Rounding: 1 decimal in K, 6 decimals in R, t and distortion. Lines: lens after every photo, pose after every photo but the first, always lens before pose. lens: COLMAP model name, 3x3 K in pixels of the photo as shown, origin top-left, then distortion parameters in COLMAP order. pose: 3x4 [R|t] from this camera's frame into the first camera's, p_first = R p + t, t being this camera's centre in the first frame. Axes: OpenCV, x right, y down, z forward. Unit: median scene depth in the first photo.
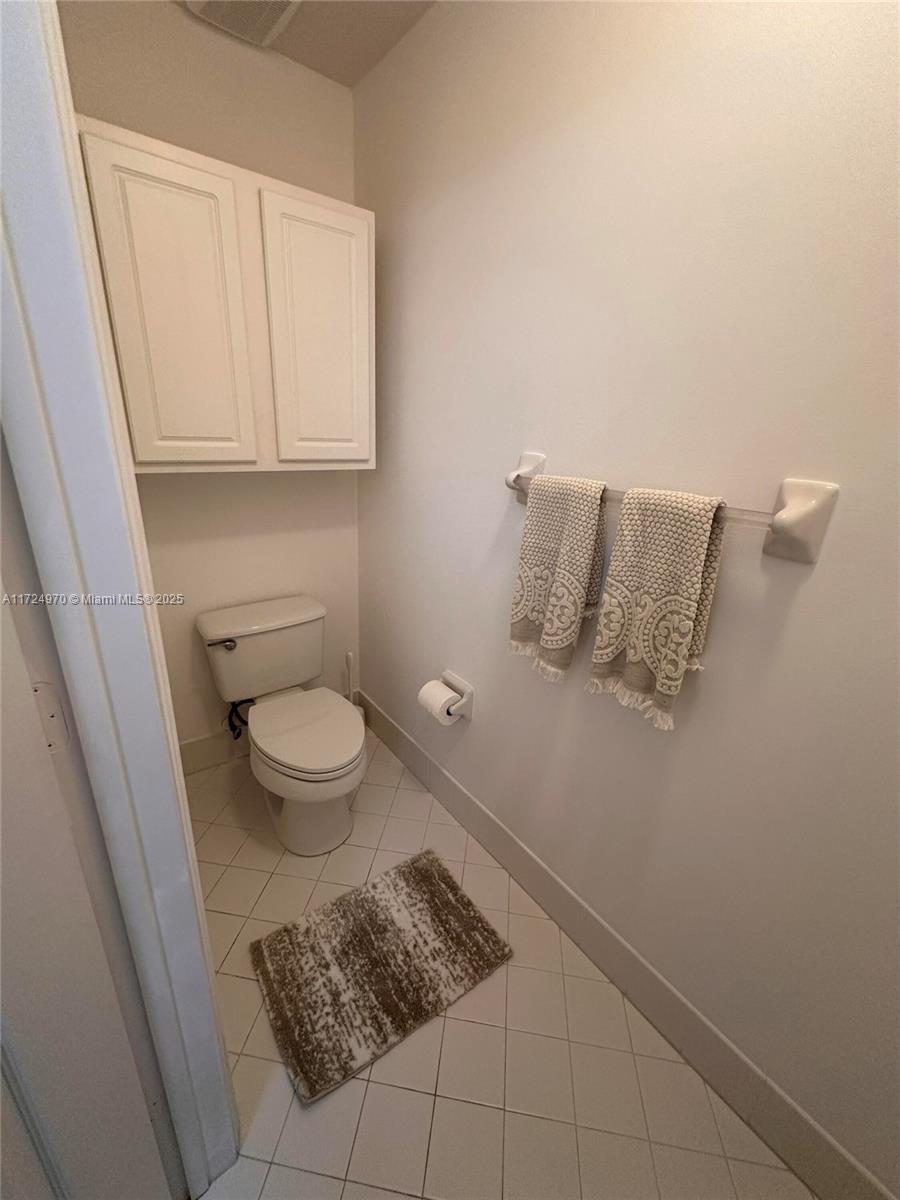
lens RADIAL K [[477.8, 0, 450.0], [0, 477.8, 600.0], [0, 0, 1]] dist [0.000798, -0.000532]
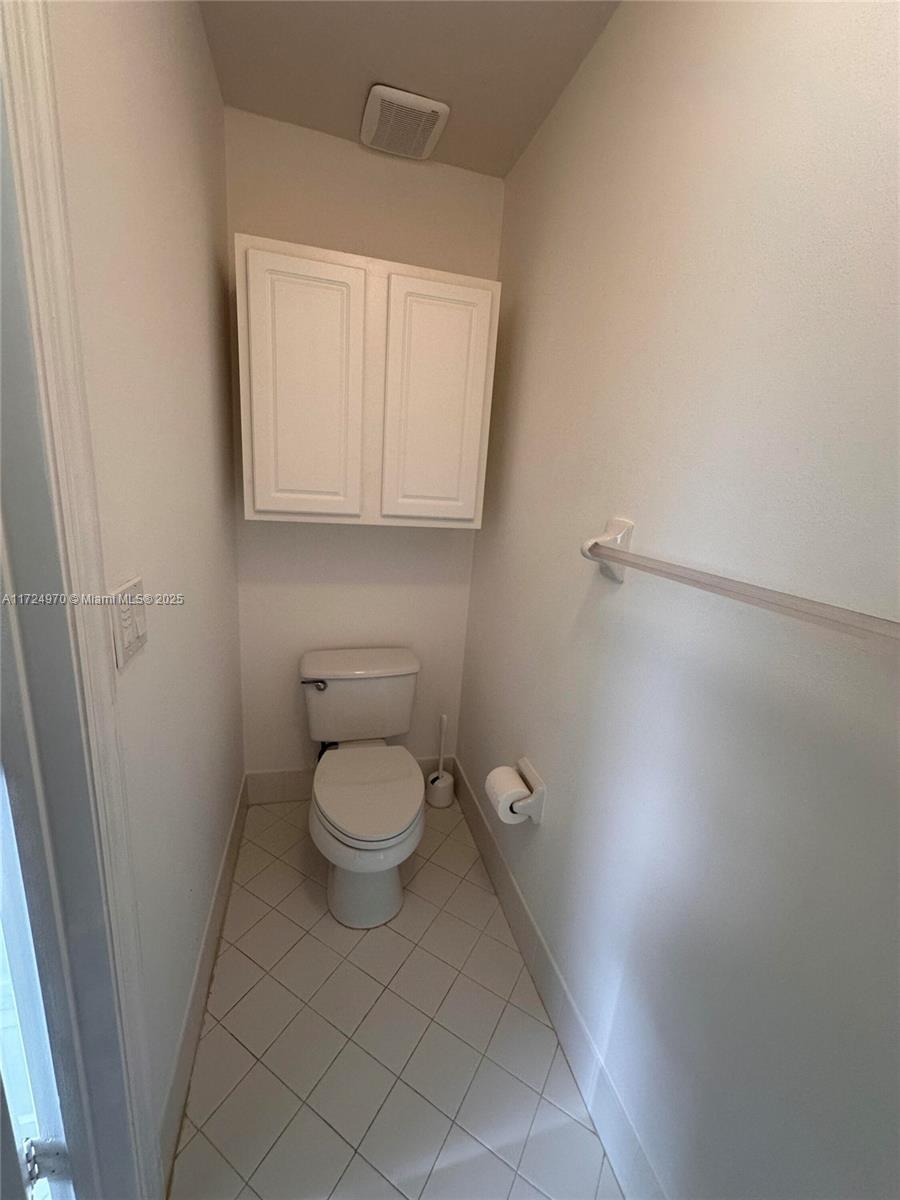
lens RADIAL K [[480.0, 0, 450.0], [0, 480.0, 600.0], [0, 0, 1]] dist [-0.002182, -0.000119]
pose [[0.926827, 0.108140, -0.359579, 0.162681], [-0.153028, 0.983278, -0.098724, -0.030573], [0.342890, 0.146526, 0.927878, 0.109098]]
